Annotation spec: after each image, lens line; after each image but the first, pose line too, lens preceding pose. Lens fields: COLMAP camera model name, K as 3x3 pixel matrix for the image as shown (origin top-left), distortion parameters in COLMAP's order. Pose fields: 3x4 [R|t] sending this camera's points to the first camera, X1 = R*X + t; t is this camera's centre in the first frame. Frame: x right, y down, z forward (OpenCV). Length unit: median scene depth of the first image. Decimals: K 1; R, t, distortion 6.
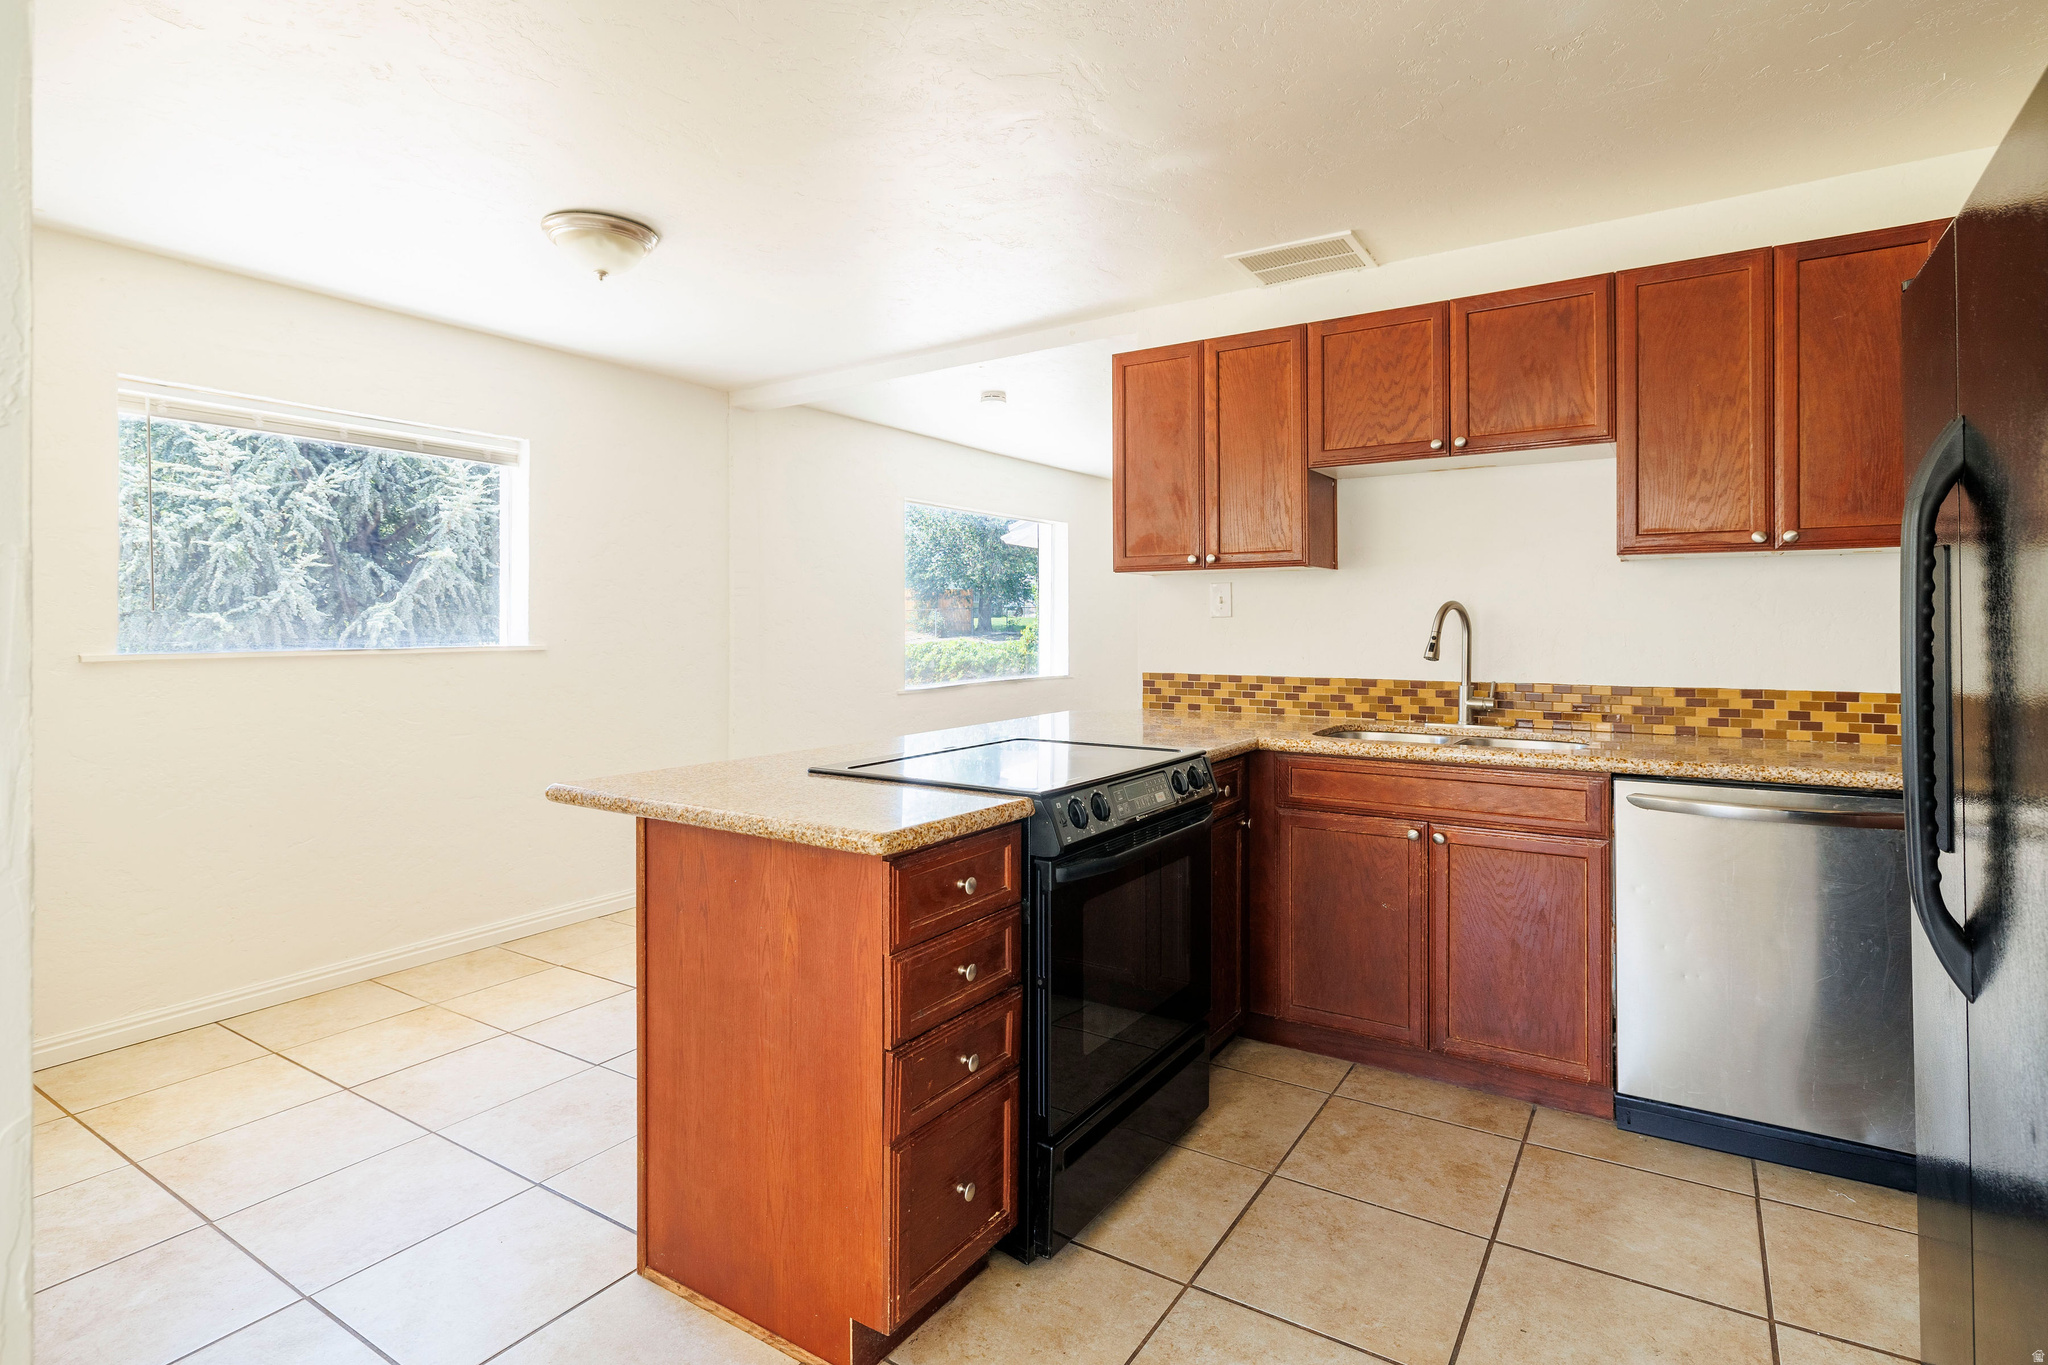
lens RADIAL K [[1029.2, 0, 1025.7], [0, 1029.2, 614.8], [0, 0, 1]] dist [0.000044, 0.000066]
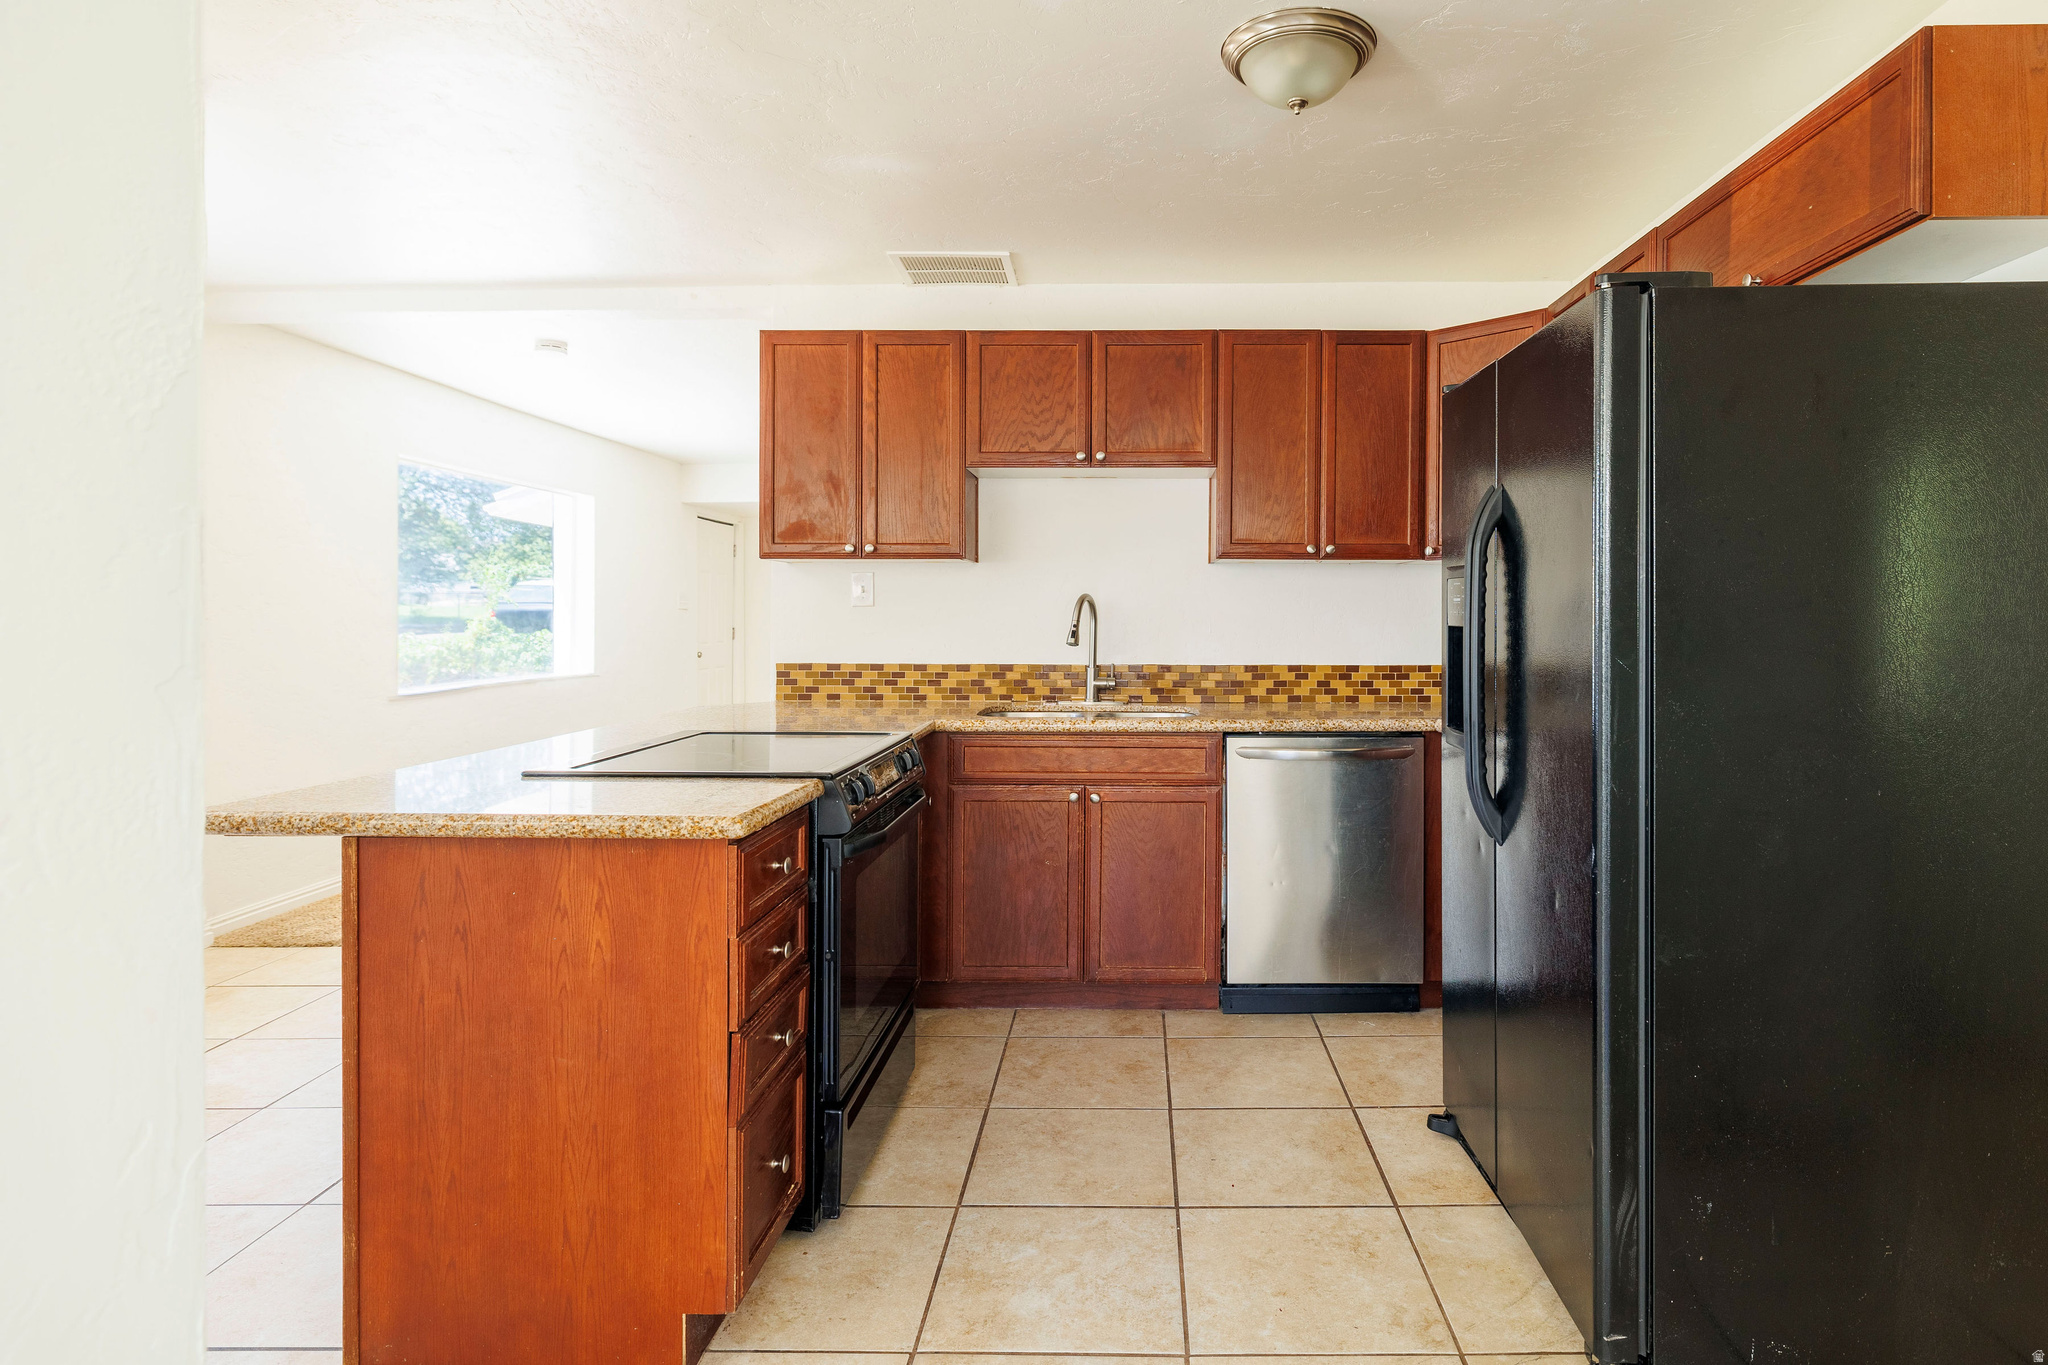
lens RADIAL K [[1228.2, 0, 1024.8], [0, 1228.2, 622.4], [0, 0, 1]] dist [0.000607, 0.000150]
pose [[0.842187, 0.001874, 0.539182, -0.416021], [-0.008735, 0.999910, 0.010170, 0.005783], [-0.539114, -0.013275, 0.842128, -0.122905]]
